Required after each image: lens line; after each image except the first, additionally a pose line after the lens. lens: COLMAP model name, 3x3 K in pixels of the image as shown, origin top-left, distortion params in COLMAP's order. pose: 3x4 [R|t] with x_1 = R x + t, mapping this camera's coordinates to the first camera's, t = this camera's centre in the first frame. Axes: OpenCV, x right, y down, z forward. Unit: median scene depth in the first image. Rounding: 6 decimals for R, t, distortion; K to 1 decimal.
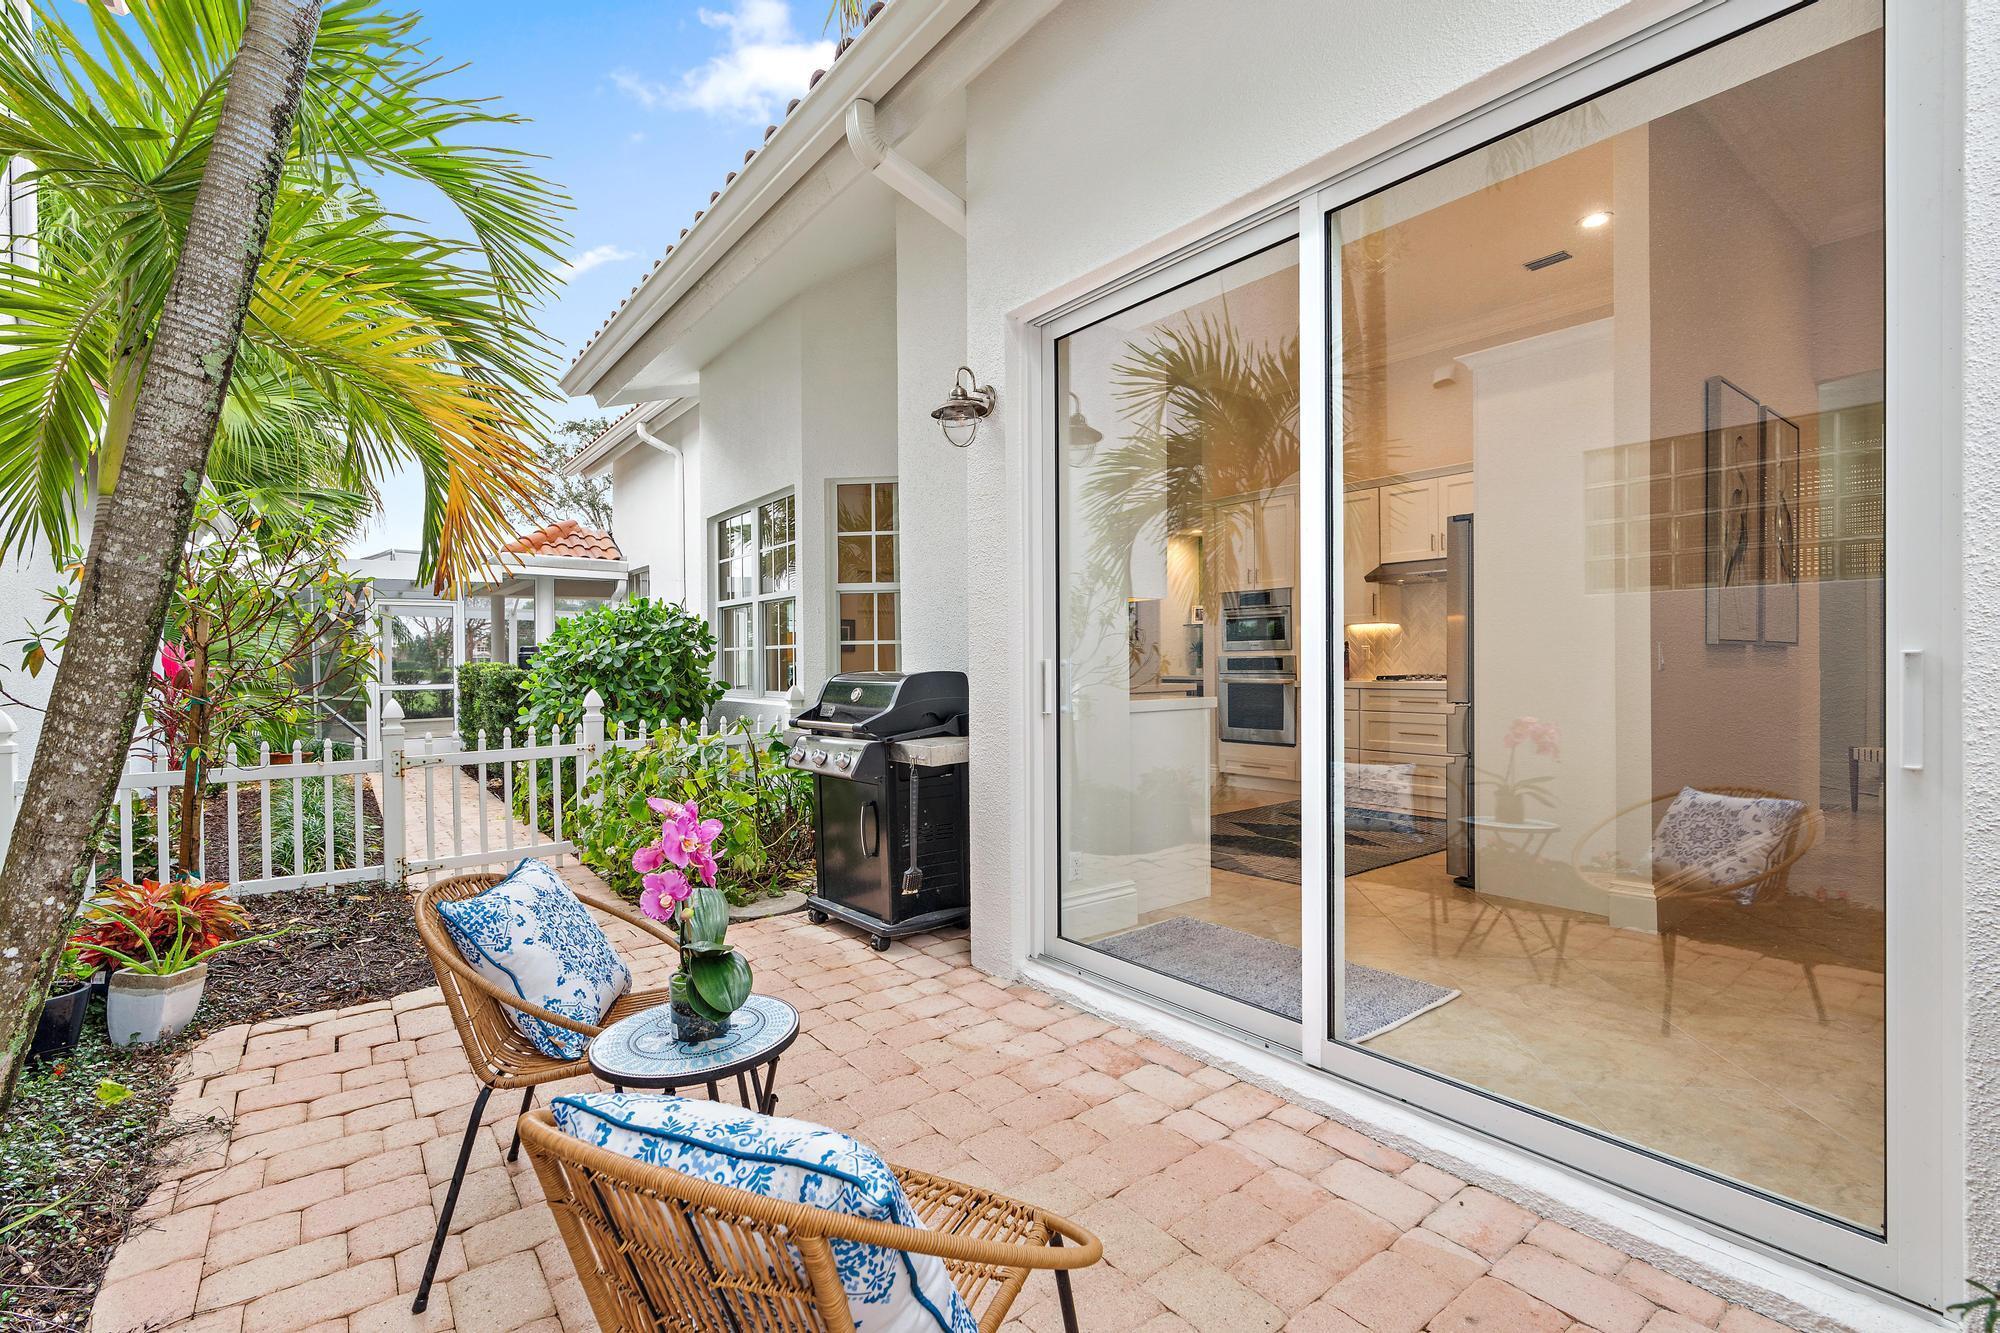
lens RADIAL K [[908.8, 0, 998.7], [0, 908.8, 667.2], [0, 0, 1]] dist [-0.003725, 0.000200]
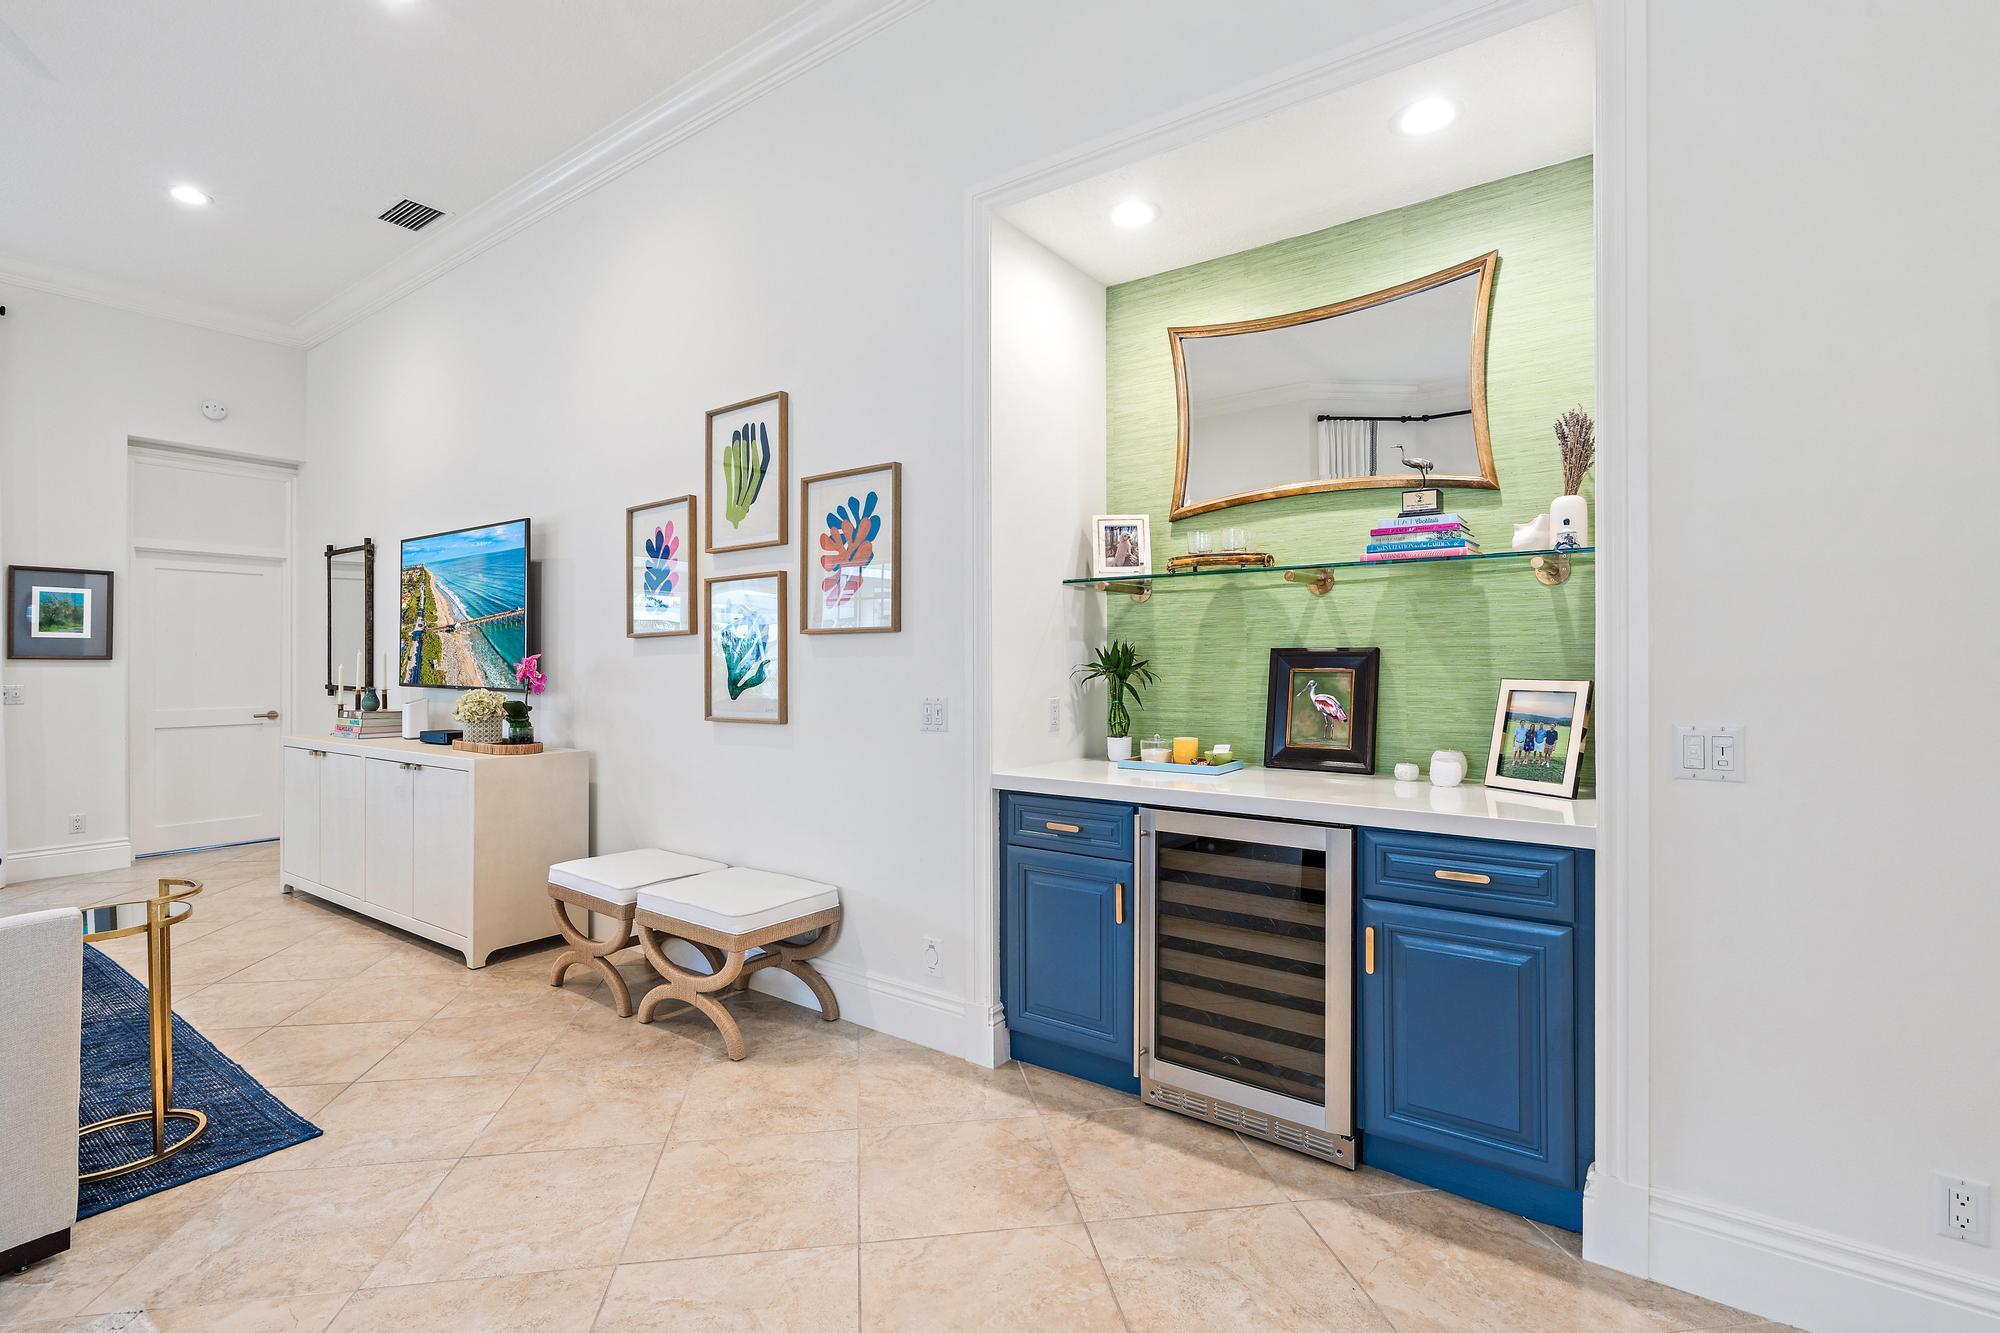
lens RADIAL K [[914.4, 0, 1002.7], [0, 914.4, 662.7], [0, 0, 1]] dist [-0.002763, 0.000142]
pose [[0.959611, 0.009488, 0.281171, 0.161586], [-0.006505, 0.999912, -0.011541, -0.028968], [-0.281255, 0.009246, 0.959588, 1.118913]]
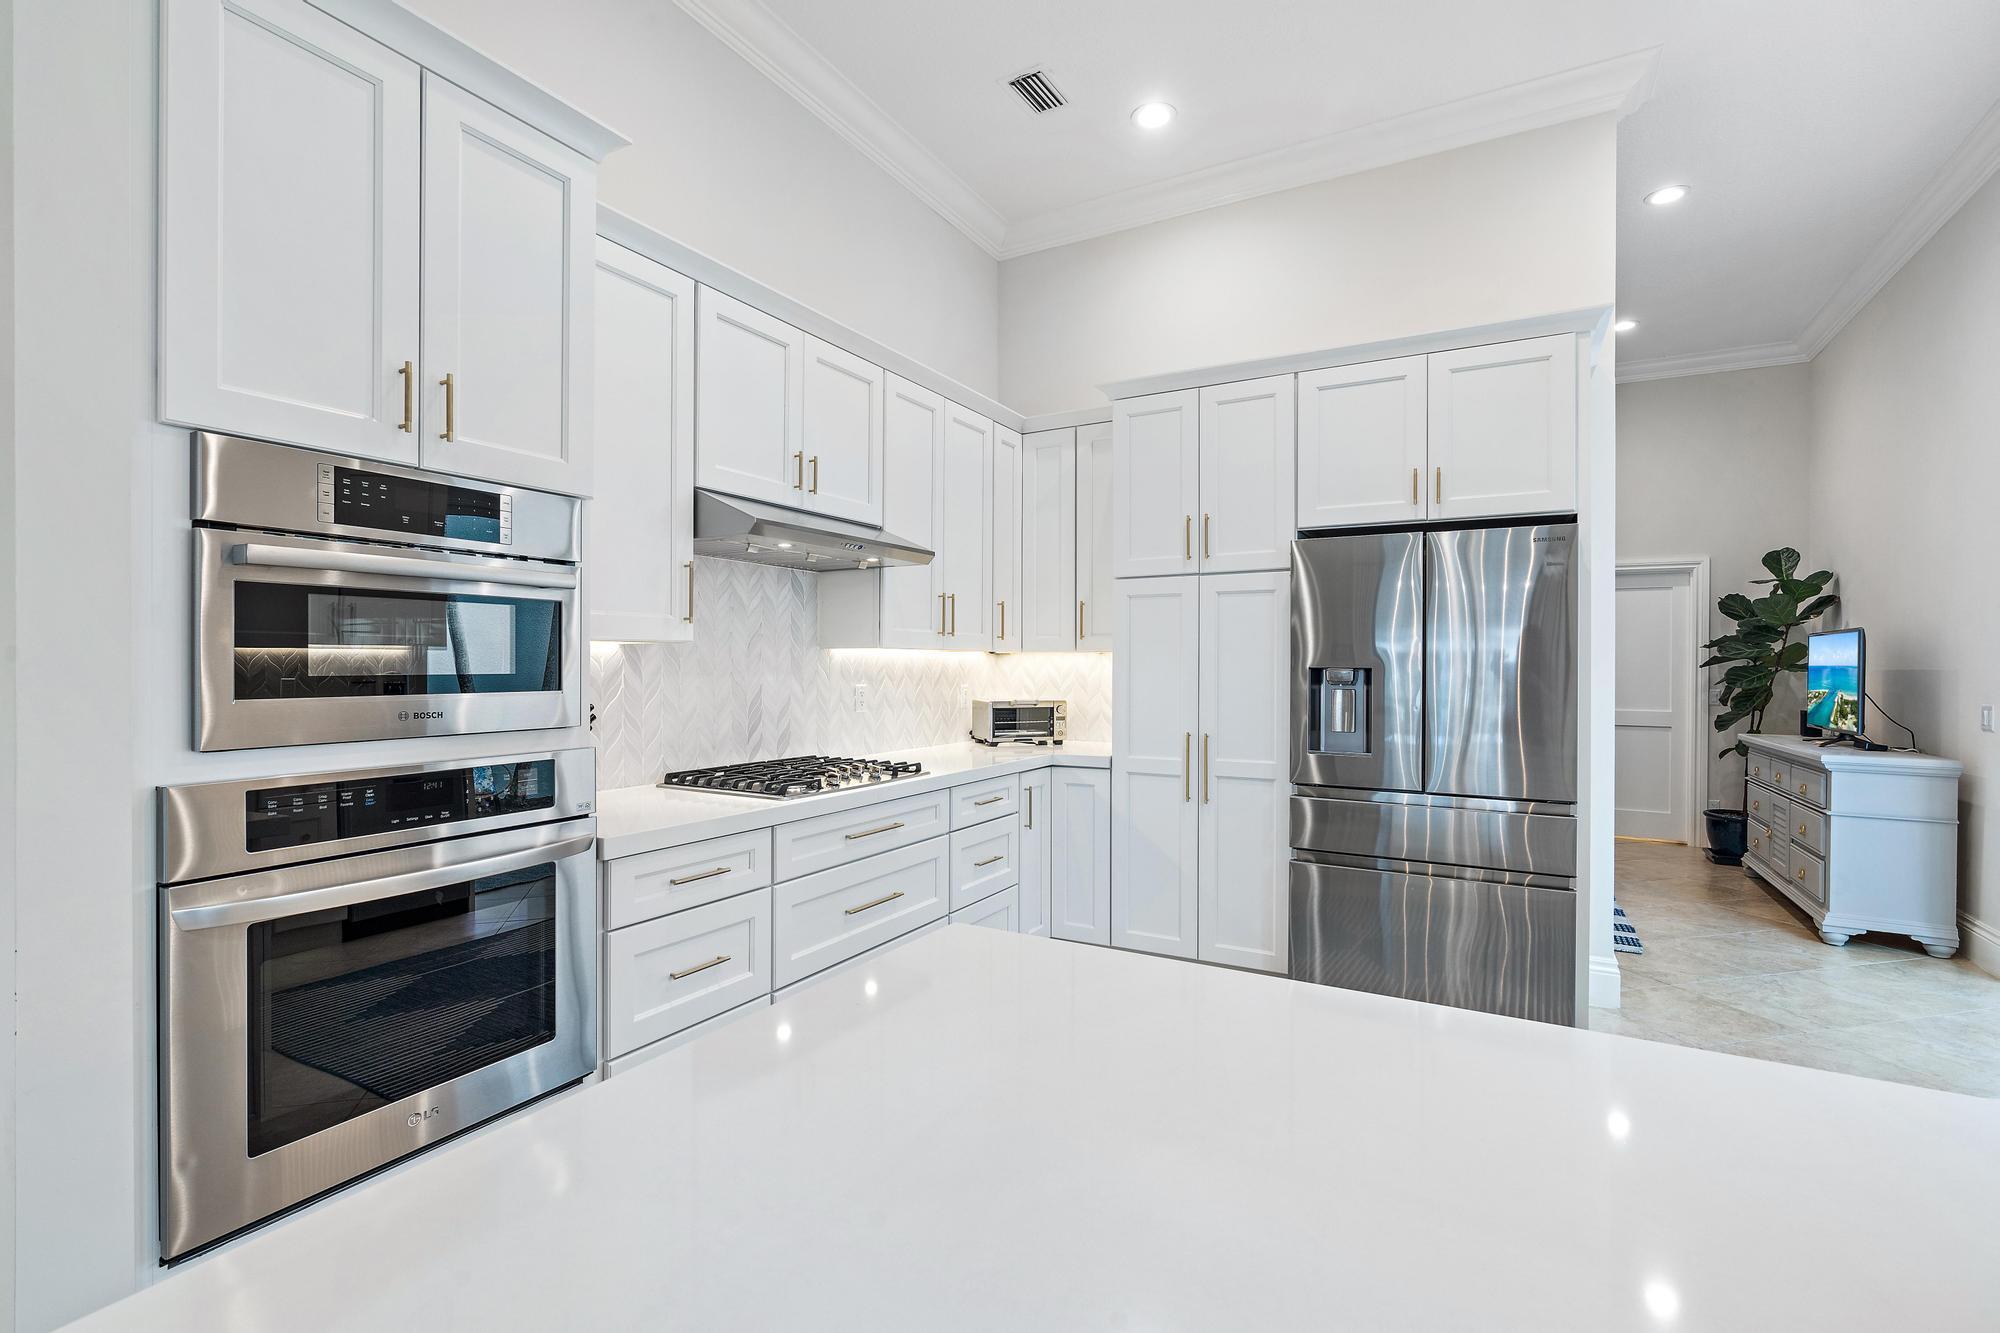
lens RADIAL K [[914.4, 0, 1002.7], [0, 914.4, 662.7], [0, 0, 1]] dist [-0.002763, 0.000142]
pose [[-0.379685, 0.010434, 0.925057, 0.021302], [0.009346, 0.999929, -0.007443, -0.034030], [-0.925069, 0.005819, -0.379755, 0.958515]]
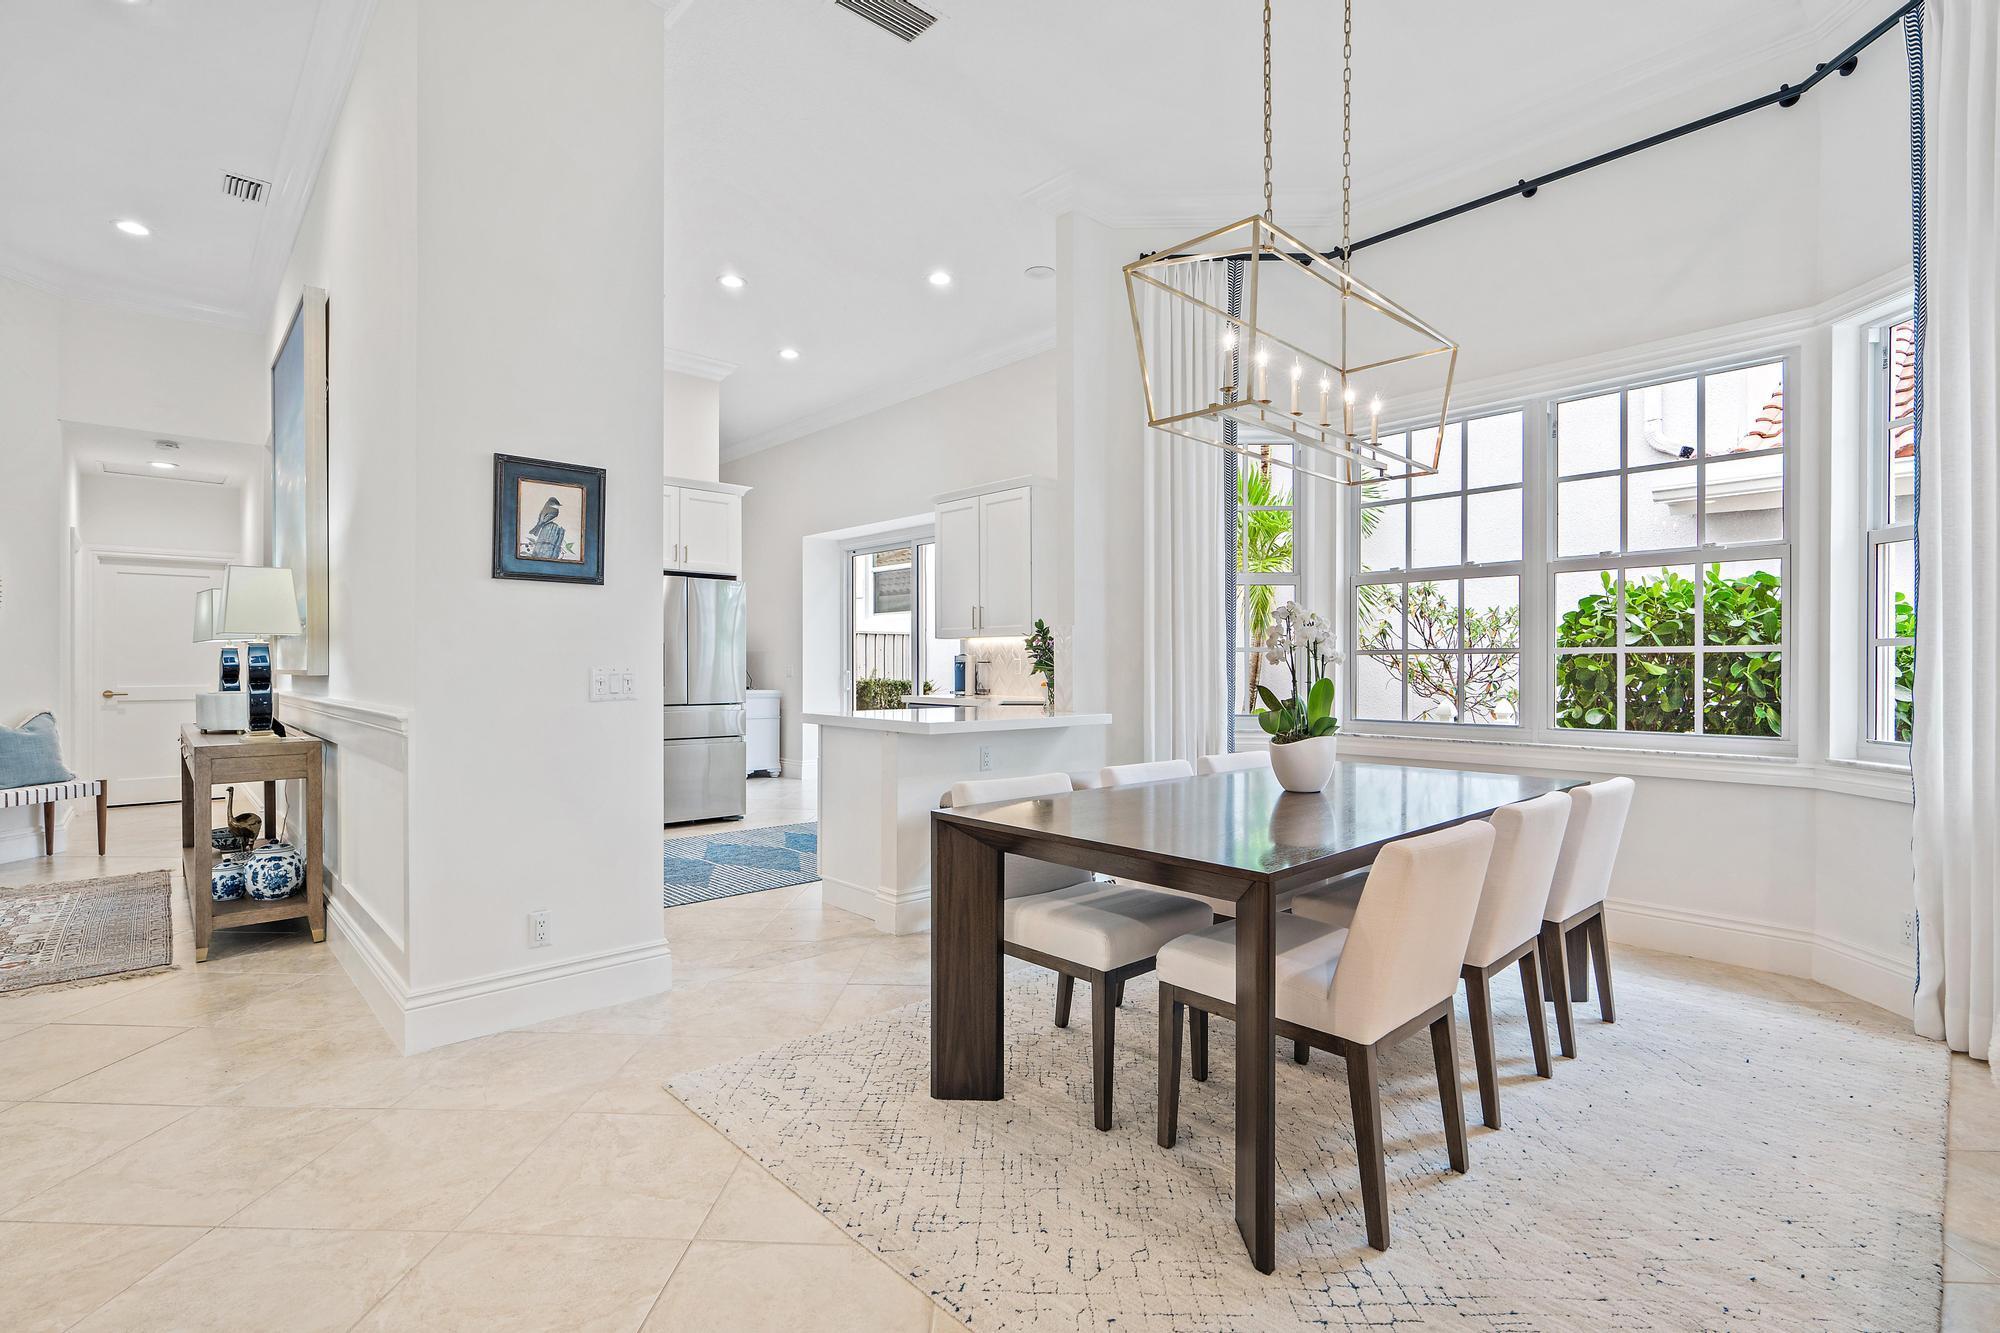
lens RADIAL K [[927.3, 0, 994.7], [0, 927.3, 680.2], [0, 0, 1]] dist [-0.005837, -0.000027]
pose [[-0.996824, 0.010949, -0.078880, 0.116683], [0.008847, 0.999598, 0.026940, -0.019493], [0.079143, 0.026157, -0.996520, 1.512529]]
